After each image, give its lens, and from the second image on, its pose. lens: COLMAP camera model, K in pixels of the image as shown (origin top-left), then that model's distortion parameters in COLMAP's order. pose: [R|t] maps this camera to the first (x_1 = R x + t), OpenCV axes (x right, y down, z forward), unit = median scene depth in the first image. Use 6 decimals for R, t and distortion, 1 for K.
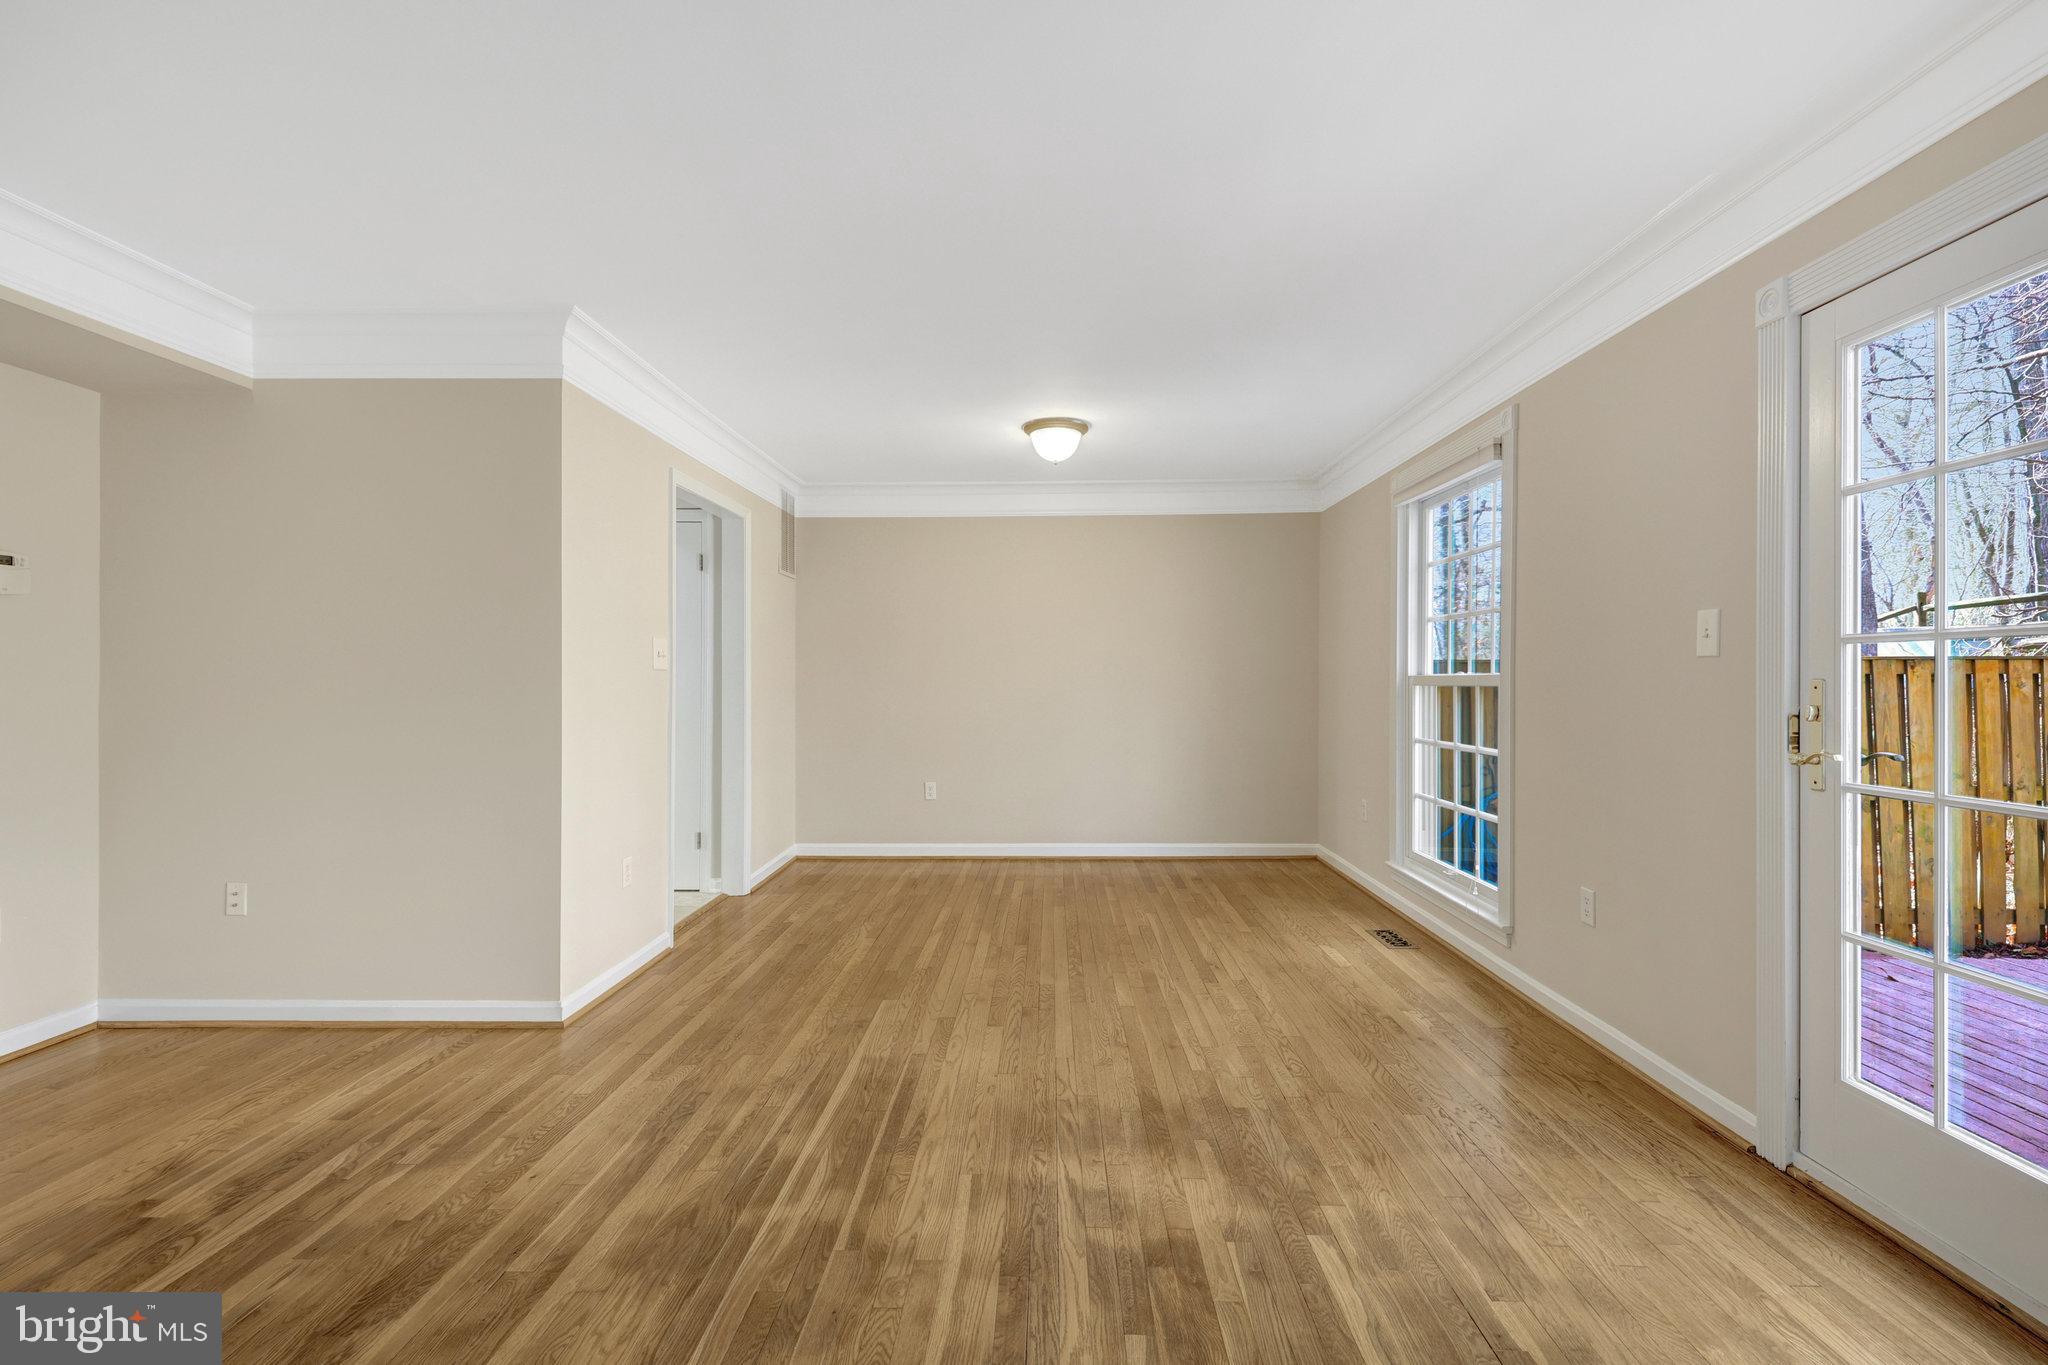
lens RADIAL K [[895.3, 0, 1033.0], [0, 895.3, 678.6], [0, 0, 1]] dist [0.036774, -0.016088]
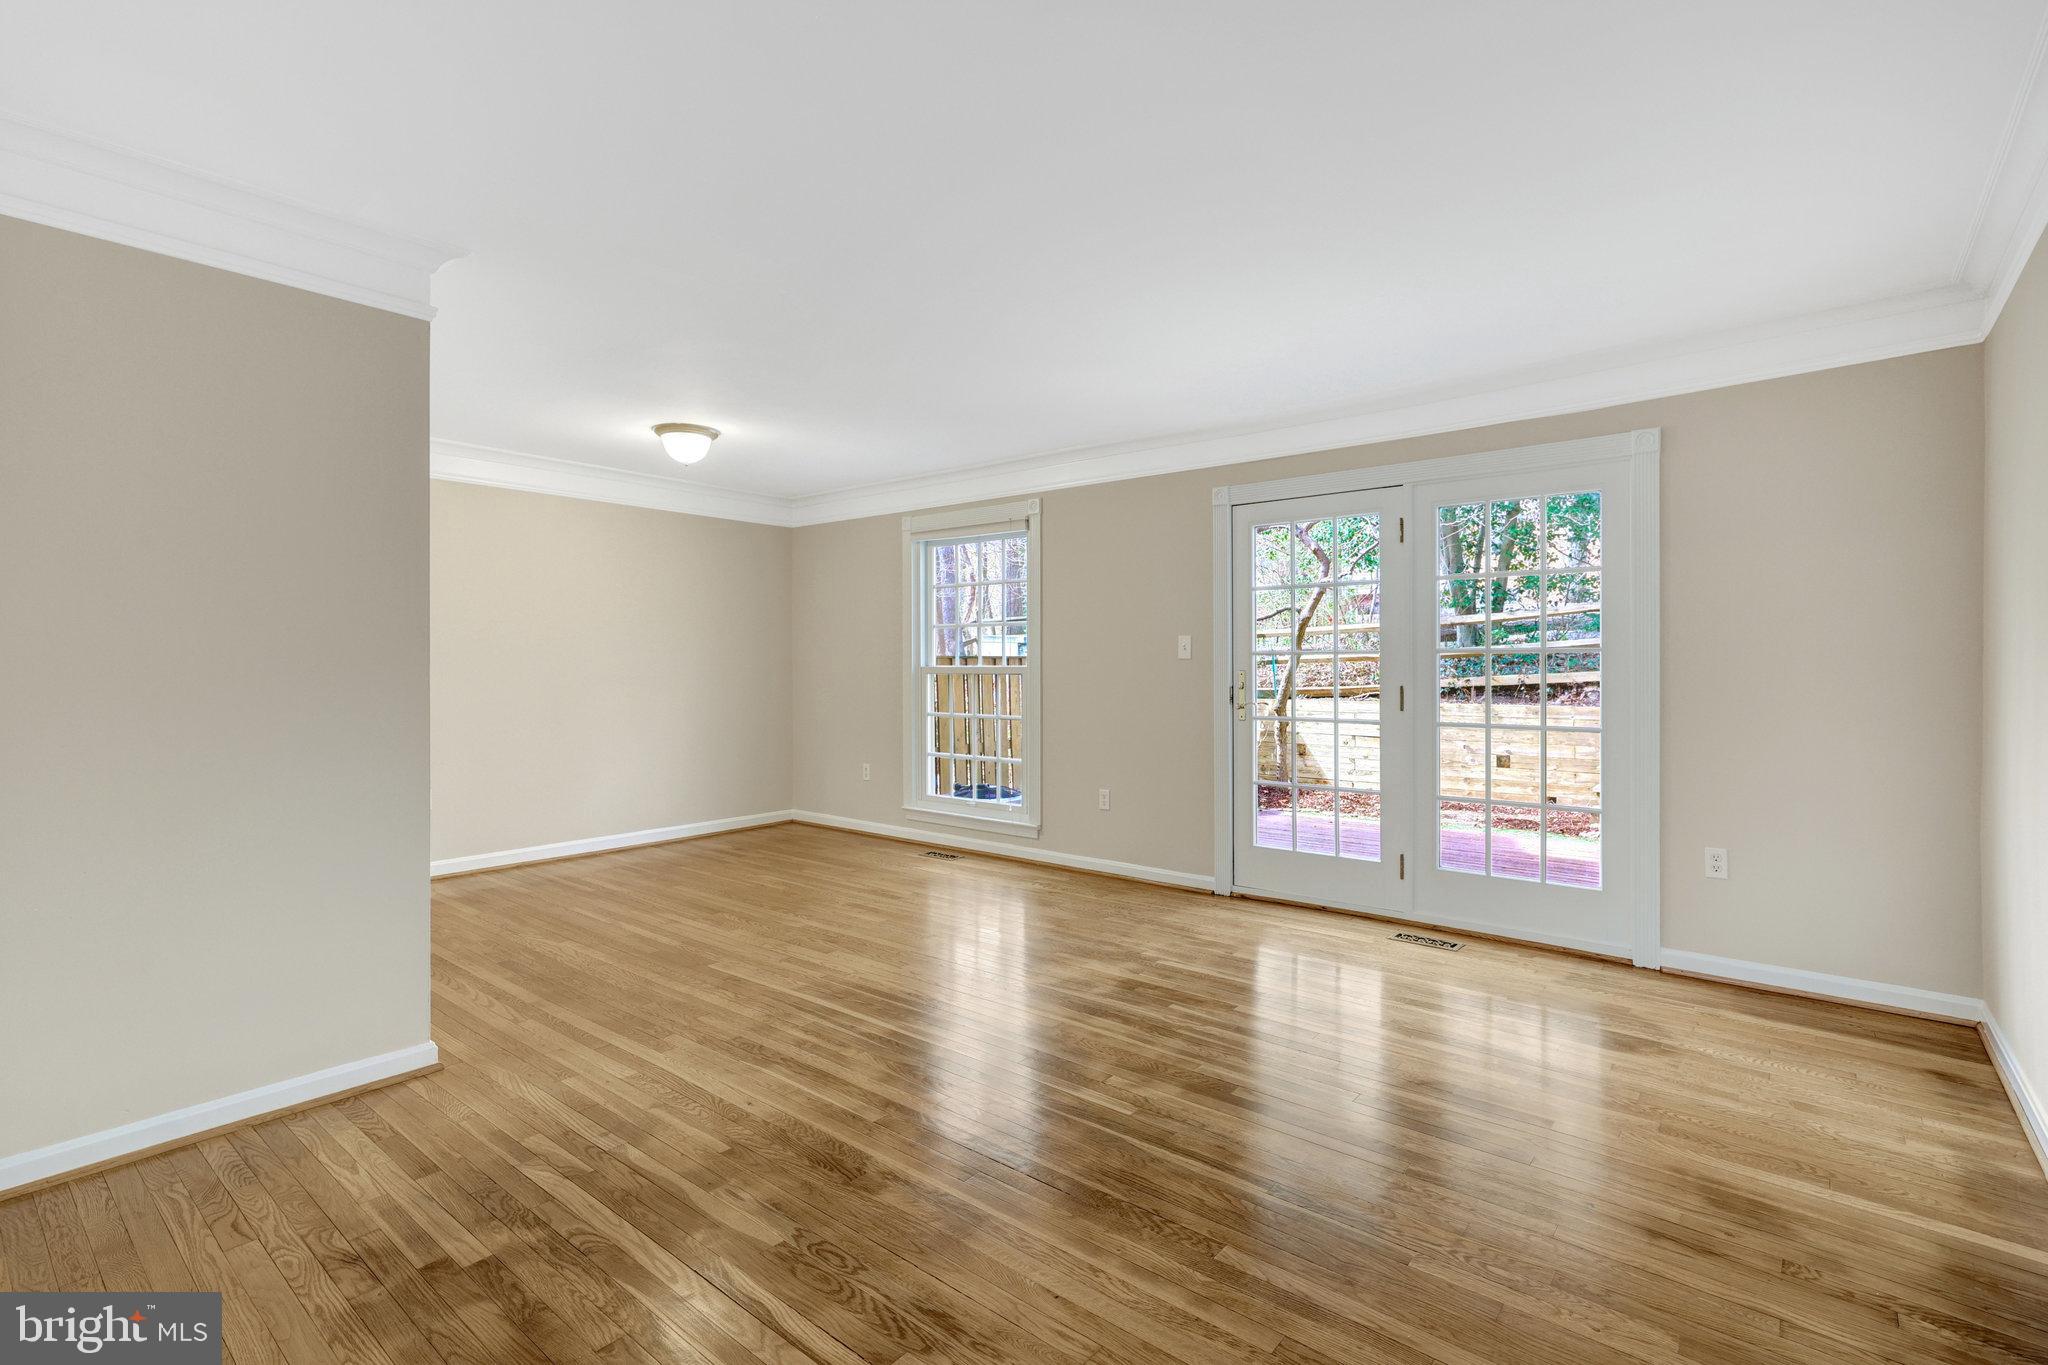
lens RADIAL K [[956.1, 0, 1017.1], [0, 956.1, 656.4], [0, 0, 1]] dist [0.000929, -0.000616]
pose [[0.621988, 0.008554, 0.782980, -1.188452], [-0.000662, 0.999946, -0.010399, -0.007923], [-0.783026, 0.005950, 0.621960, -0.023713]]
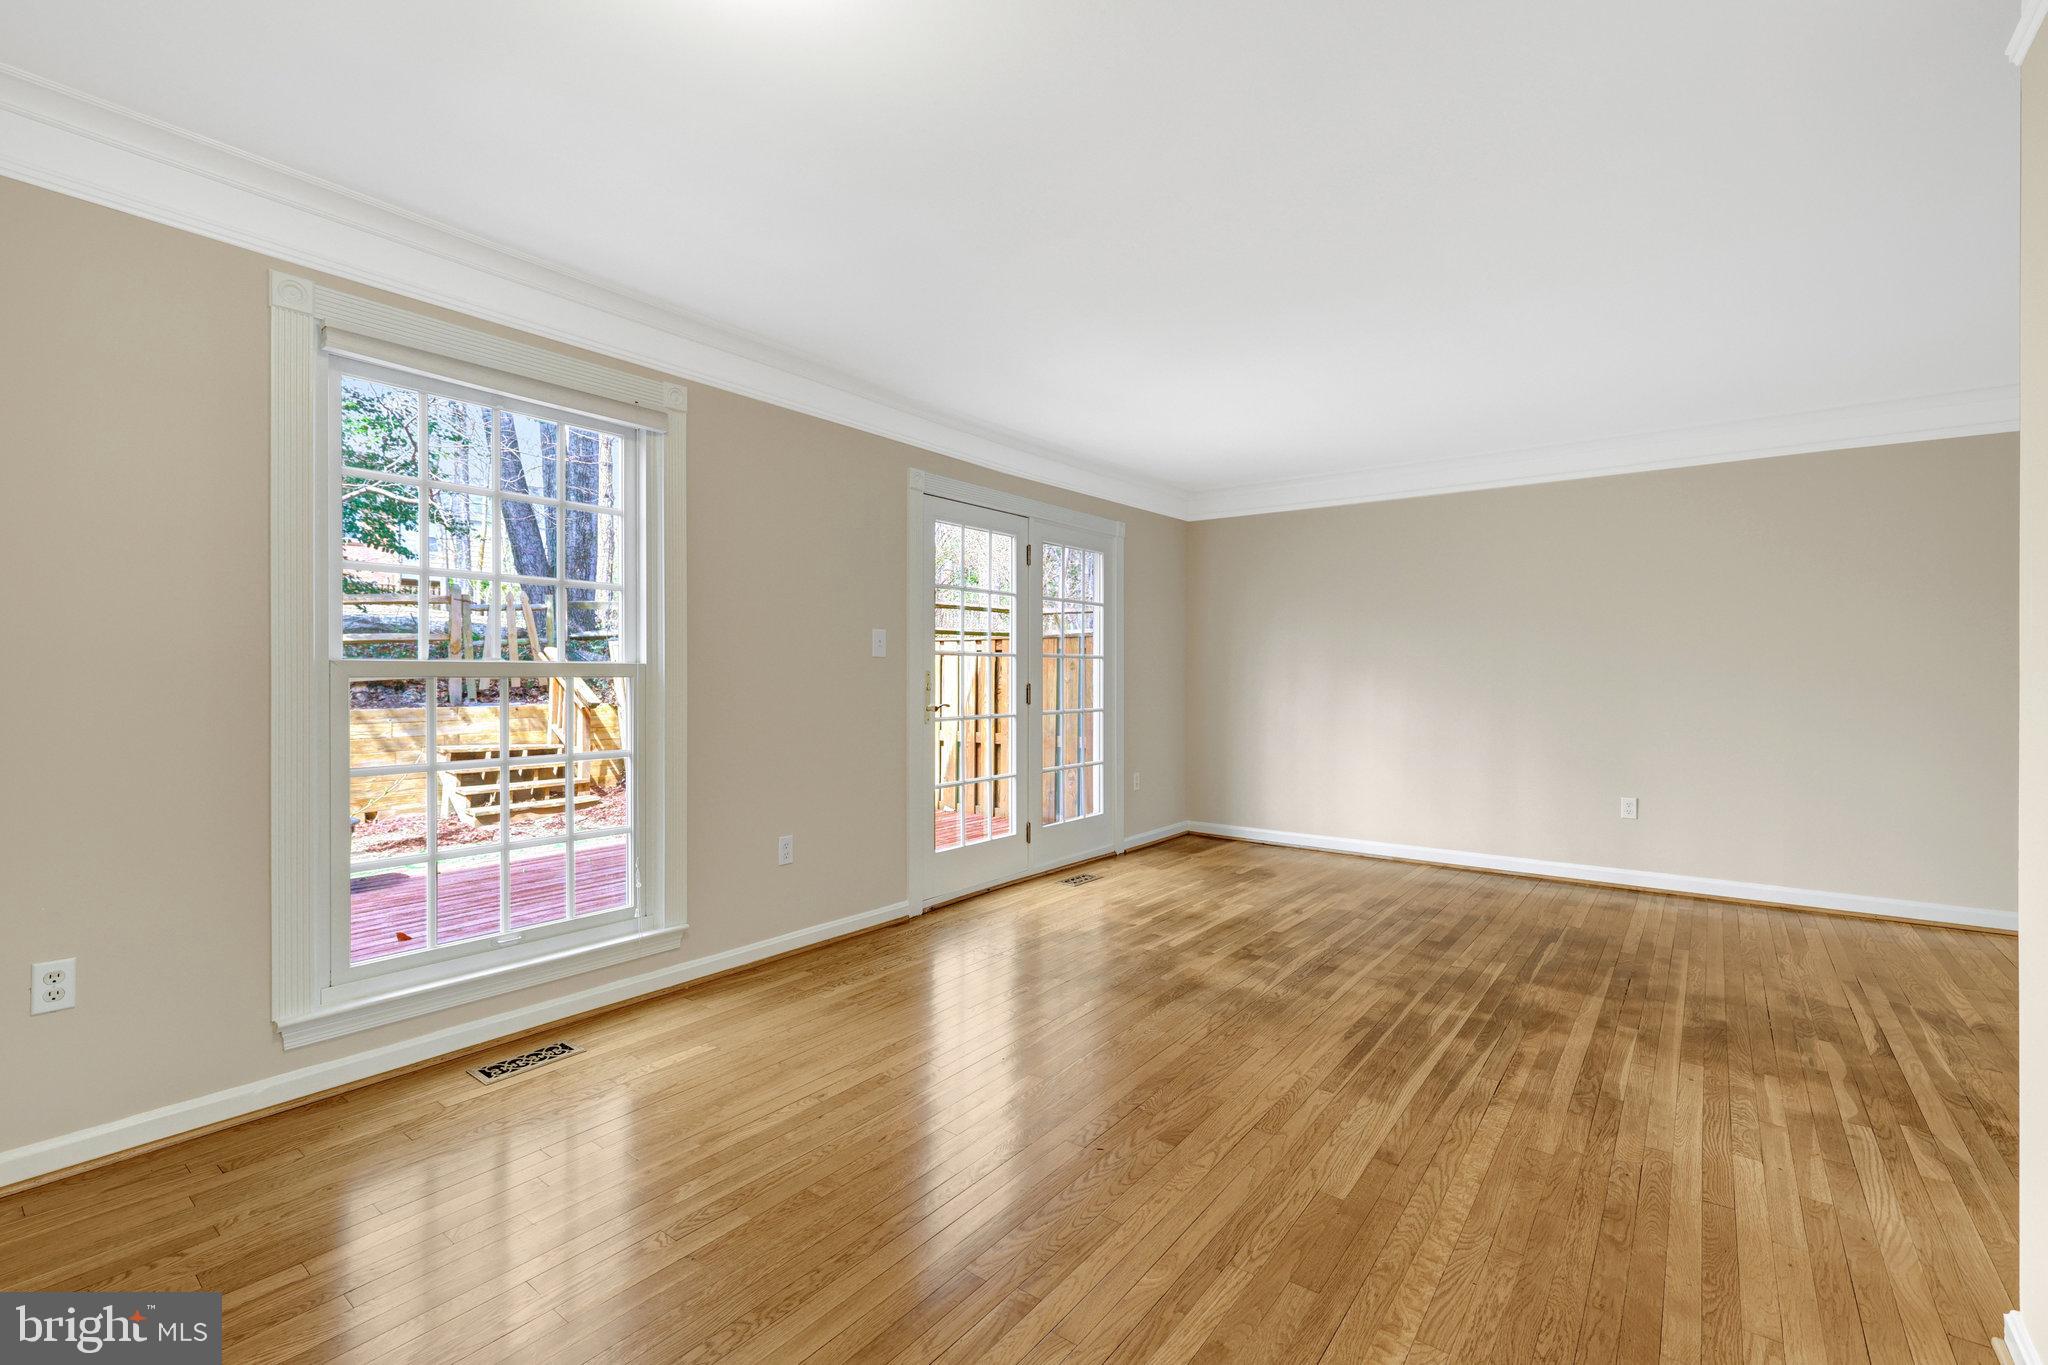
lens RADIAL K [[887.7, 0, 1030.6], [0, 887.7, 675.4], [0, 0, 1]] dist [-0.015316, 0.000067]
pose [[-0.807792, 0.002125, 0.589464, -0.485570], [0.000250, 0.999995, -0.003262, 0.015990], [-0.589468, -0.002487, -0.807788, 2.248794]]
